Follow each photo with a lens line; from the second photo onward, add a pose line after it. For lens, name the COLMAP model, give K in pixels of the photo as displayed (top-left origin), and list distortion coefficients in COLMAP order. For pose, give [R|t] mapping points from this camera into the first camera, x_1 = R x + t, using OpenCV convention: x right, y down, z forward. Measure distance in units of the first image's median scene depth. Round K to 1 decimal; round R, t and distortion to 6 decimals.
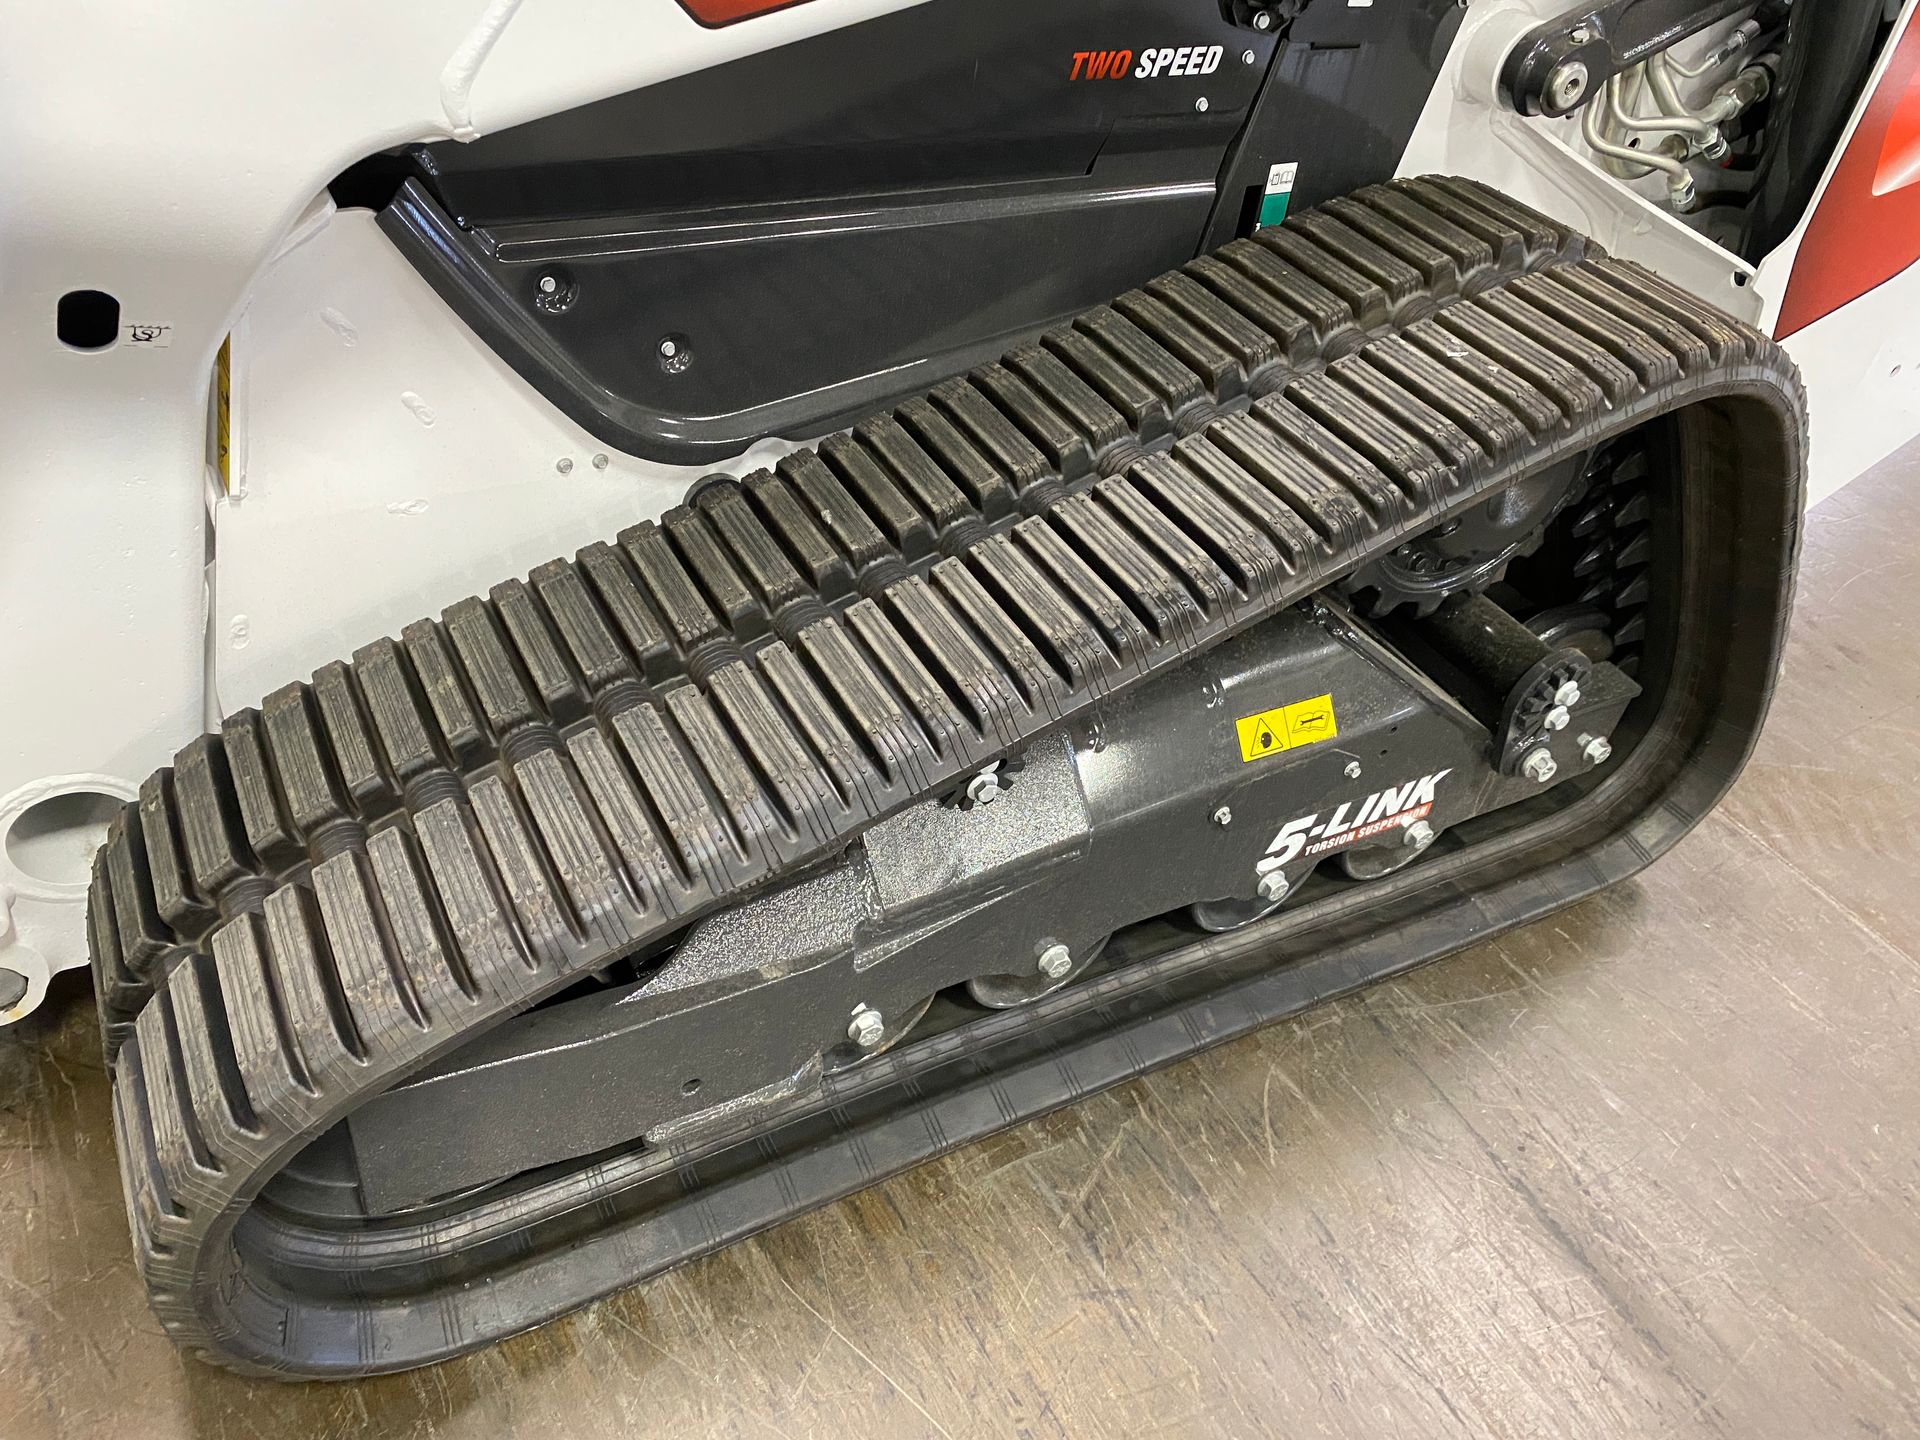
lens RADIAL K [[1412.2, 0, 955.2], [0, 1412.2, 711.4], [0, 0, 1]] dist [0.071815, -0.078199]
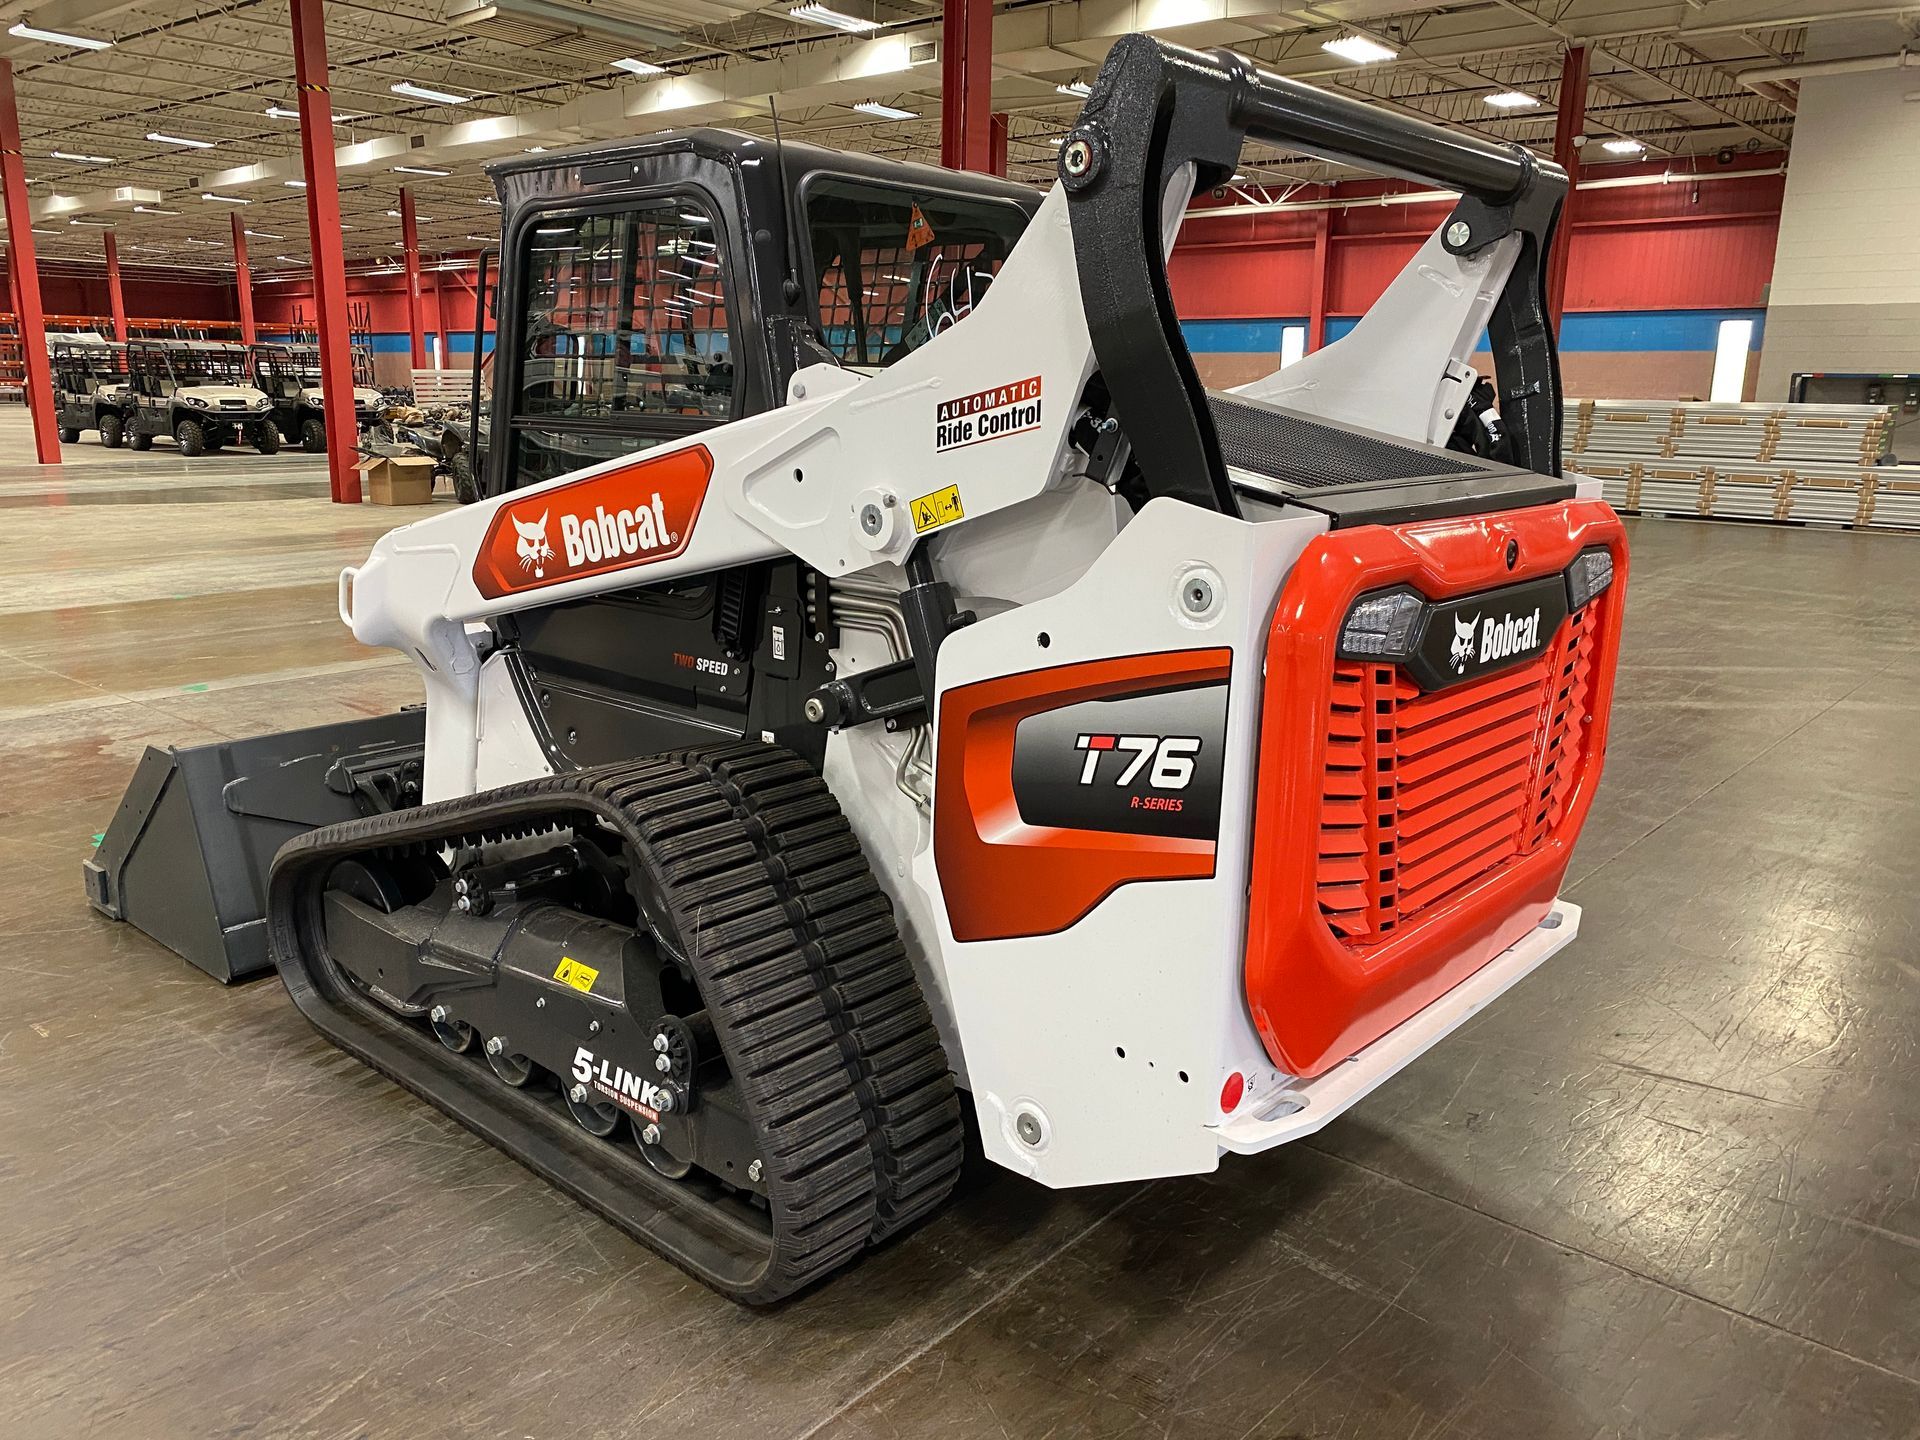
lens RADIAL K [[1471.3, 0, 973.5], [0, 1471.3, 724.7], [0, 0, 1]] dist [0.034112, -0.000647]
pose [[0.357800, 0.114380, -0.926767, 2.146053], [-0.582976, 0.802658, -0.126009, -0.306322], [0.729464, 0.585369, 0.353872, 0.507843]]
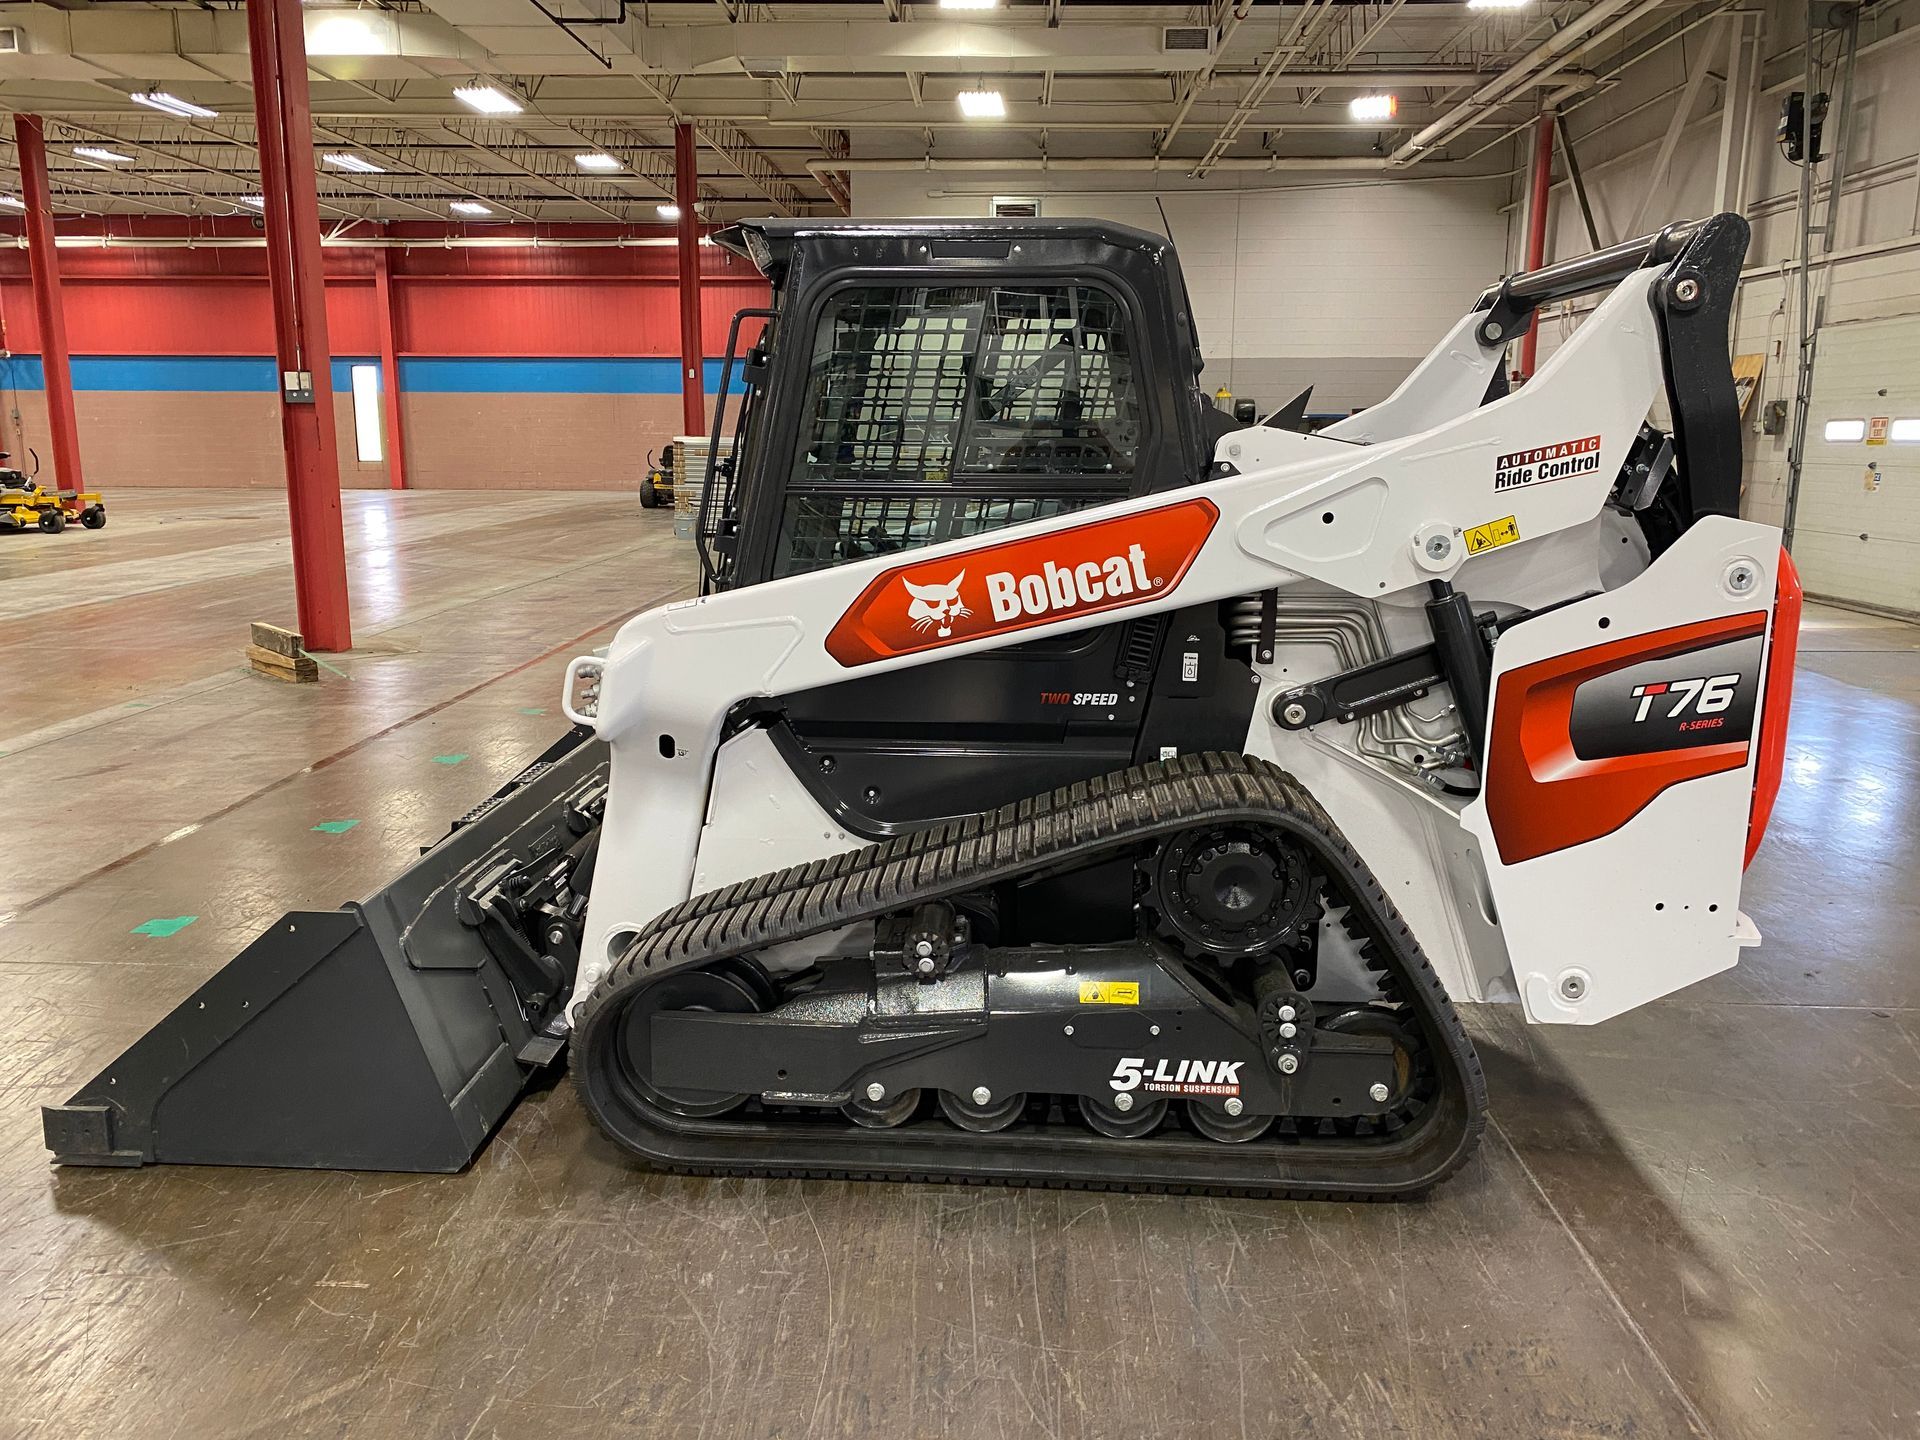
lens RADIAL K [[1478.0, 0, 952.7], [0, 1478.0, 712.9], [0, 0, 1]] dist [0.023655, -0.001047]
pose [[0.845693, -0.003788, -0.533657, 1.147635], [-0.269325, 0.860264, -0.432909, 0.625535], [0.460726, 0.509835, 0.726499, -0.796449]]
